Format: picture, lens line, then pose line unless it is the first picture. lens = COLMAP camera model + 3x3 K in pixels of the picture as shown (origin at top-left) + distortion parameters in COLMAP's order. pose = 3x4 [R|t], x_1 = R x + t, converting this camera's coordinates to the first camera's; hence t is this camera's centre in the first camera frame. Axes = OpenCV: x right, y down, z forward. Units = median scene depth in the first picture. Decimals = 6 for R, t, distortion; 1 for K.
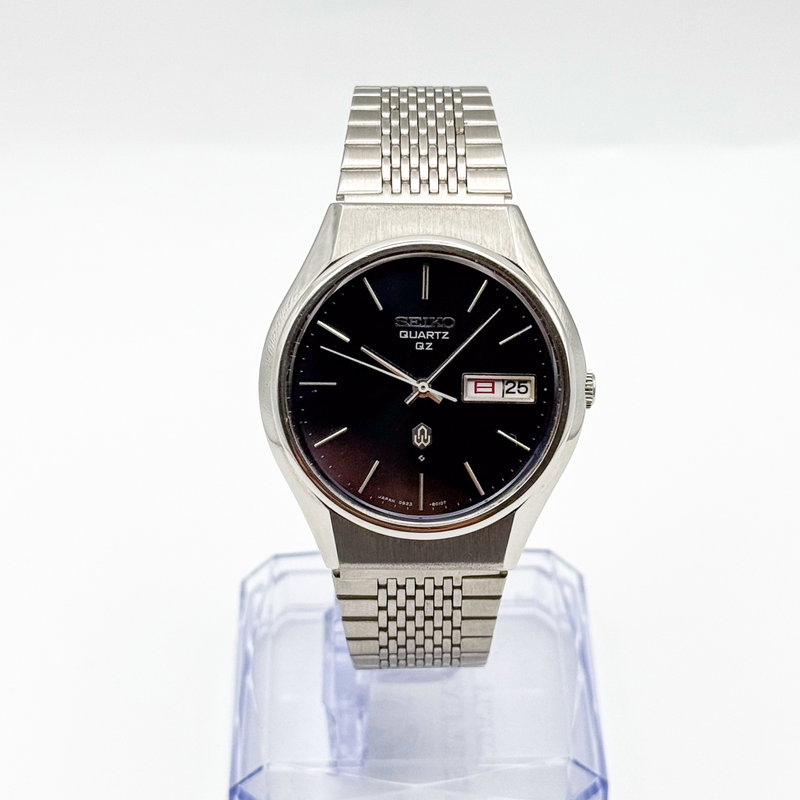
lens RADIAL K [[2292.1, 0, 400.0], [0, 2292.1, 400.0], [0, 0, 1]] dist [-0.054515, -0.409601]
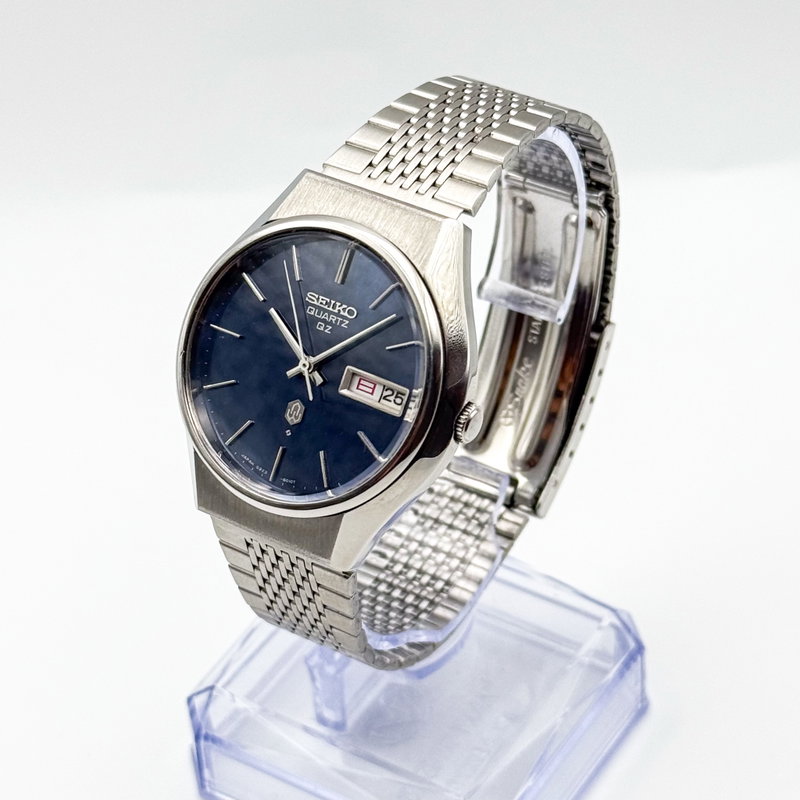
lens RADIAL K [[2339.2, 0, 400.2], [0, 2339.2, 483.3], [0, 0, 1]] dist [-0.017345, 0.400974]
pose [[0.829606, 0.329093, -0.451056, 0.521430], [-0.315185, 0.942842, 0.108198, -0.080443], [0.460882, 0.052404, 0.885913, 0.111995]]
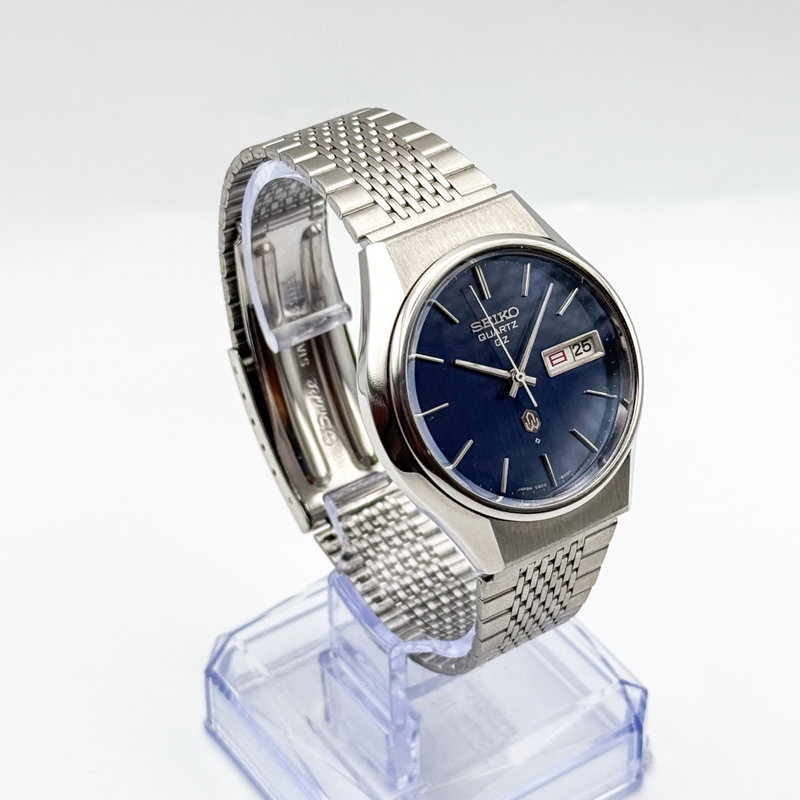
lens RADIAL K [[2292.1, 0, 400.0], [0, 2292.1, 400.0], [0, 0, 1]] dist [-0.054515, -0.409601]
pose [[0.838917, -0.360462, 0.407781, -0.466998], [0.367642, 0.927778, 0.063779, -0.082586], [-0.401320, 0.096412, 0.910850, 0.062533]]
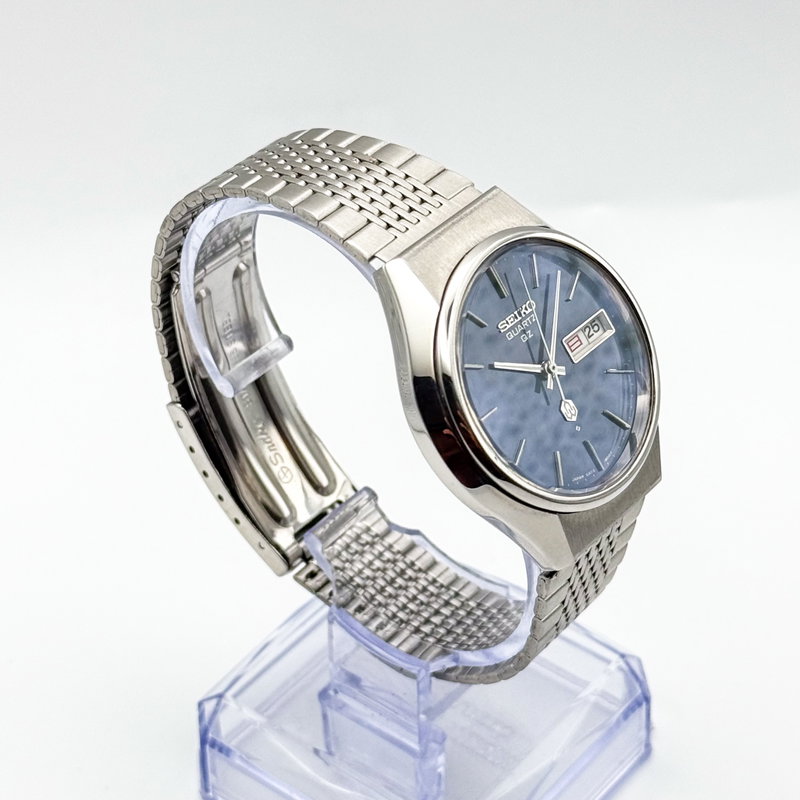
lens RADIAL K [[2292.1, 0, 400.0], [0, 2292.1, 400.0], [0, 0, 1]] dist [-0.054515, -0.409601]
pose [[0.641413, -0.500131, 0.581772, -0.645623], [0.512449, 0.843631, 0.160259, -0.195074], [-0.570951, 0.195337, 0.797407, 0.208148]]
